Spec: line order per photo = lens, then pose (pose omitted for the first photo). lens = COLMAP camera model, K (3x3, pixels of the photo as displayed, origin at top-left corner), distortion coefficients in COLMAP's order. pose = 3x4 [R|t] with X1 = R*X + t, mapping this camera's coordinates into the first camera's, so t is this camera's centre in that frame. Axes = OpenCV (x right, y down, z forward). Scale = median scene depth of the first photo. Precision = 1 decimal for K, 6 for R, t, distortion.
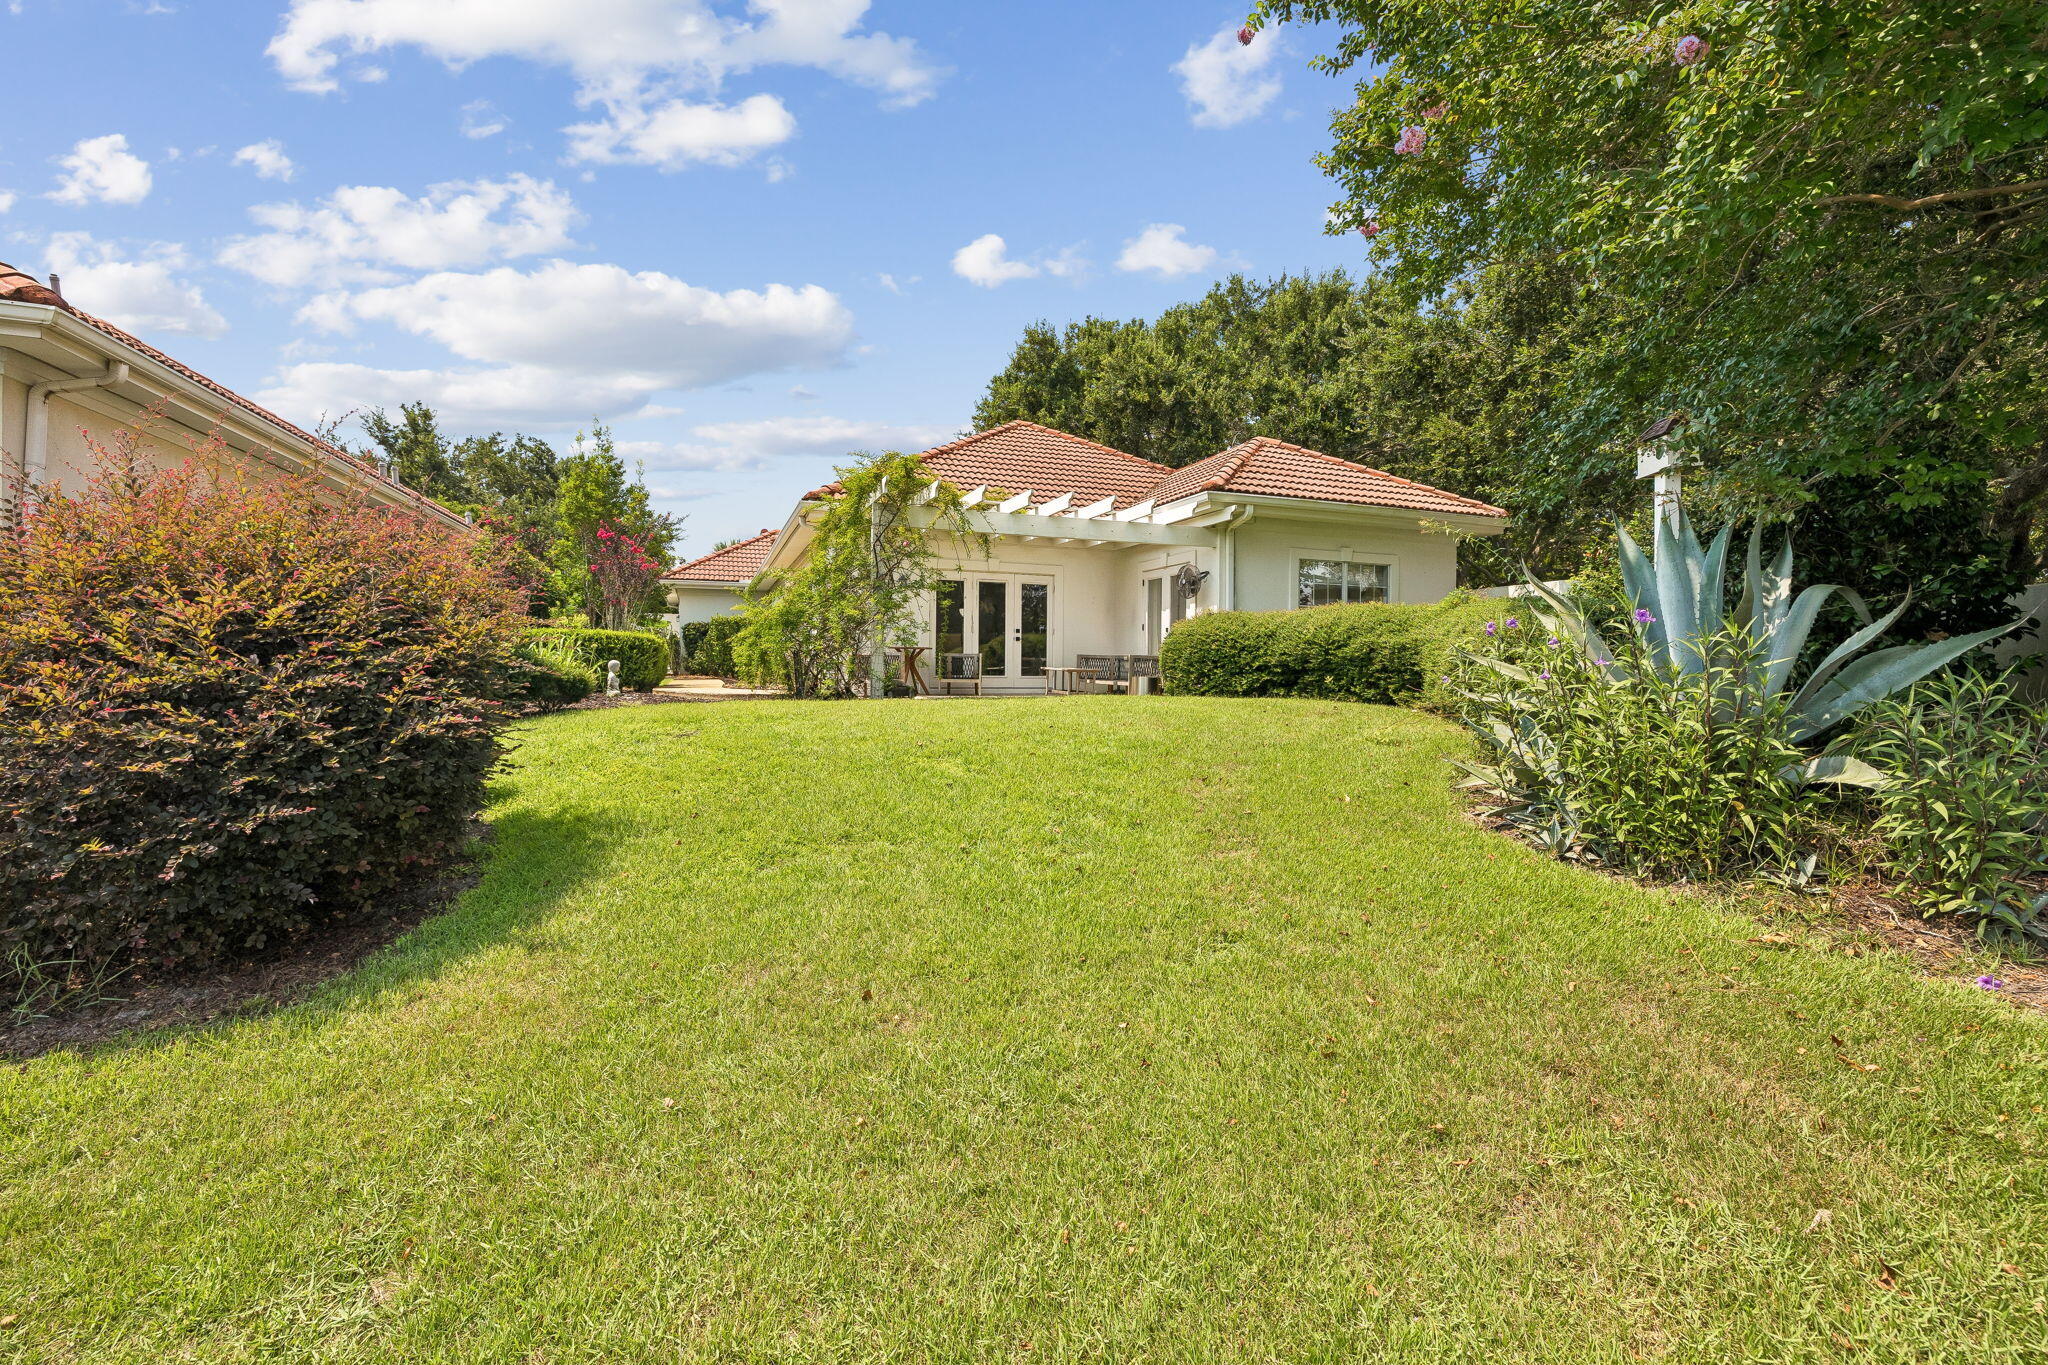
lens RADIAL K [[860.0, 0, 1034.7], [0, 860.0, 675.1], [0, 0, 1]] dist [0.001993, 0.000184]
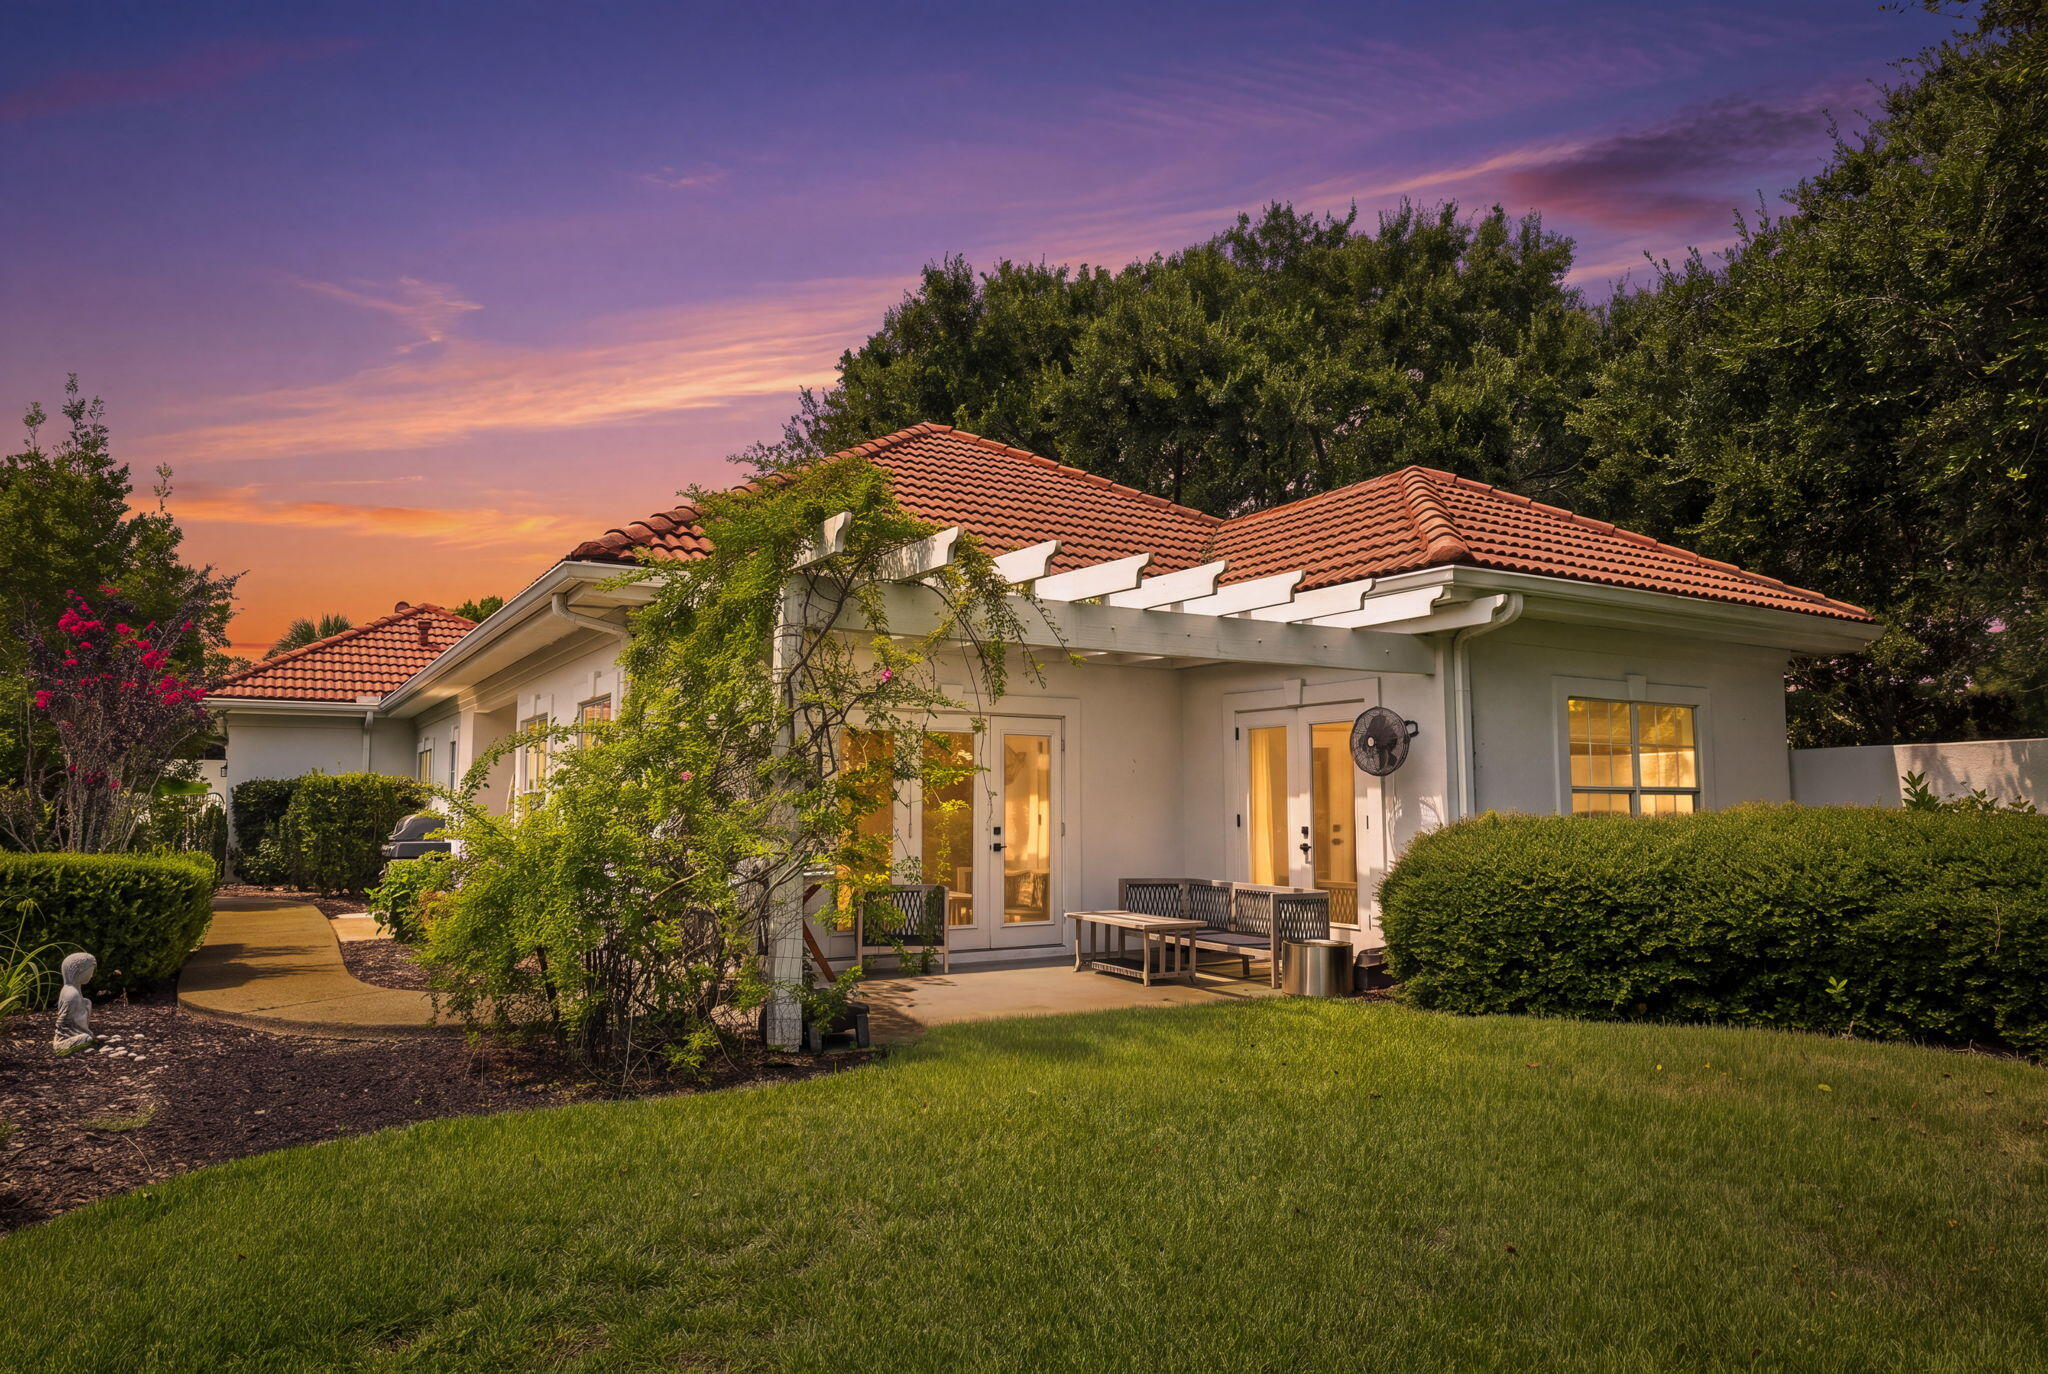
lens RADIAL K [[1283.7, 0, 1024.0], [0, 1283.7, 687.0], [0, 0, 1]] dist [0.000059, -0.000798]
pose [[0.984413, 0.009562, 0.175610, -0.103411], [0.008484, 0.994776, -0.101726, -0.045044], [-0.175665, 0.101631, 0.979190, 0.207870]]
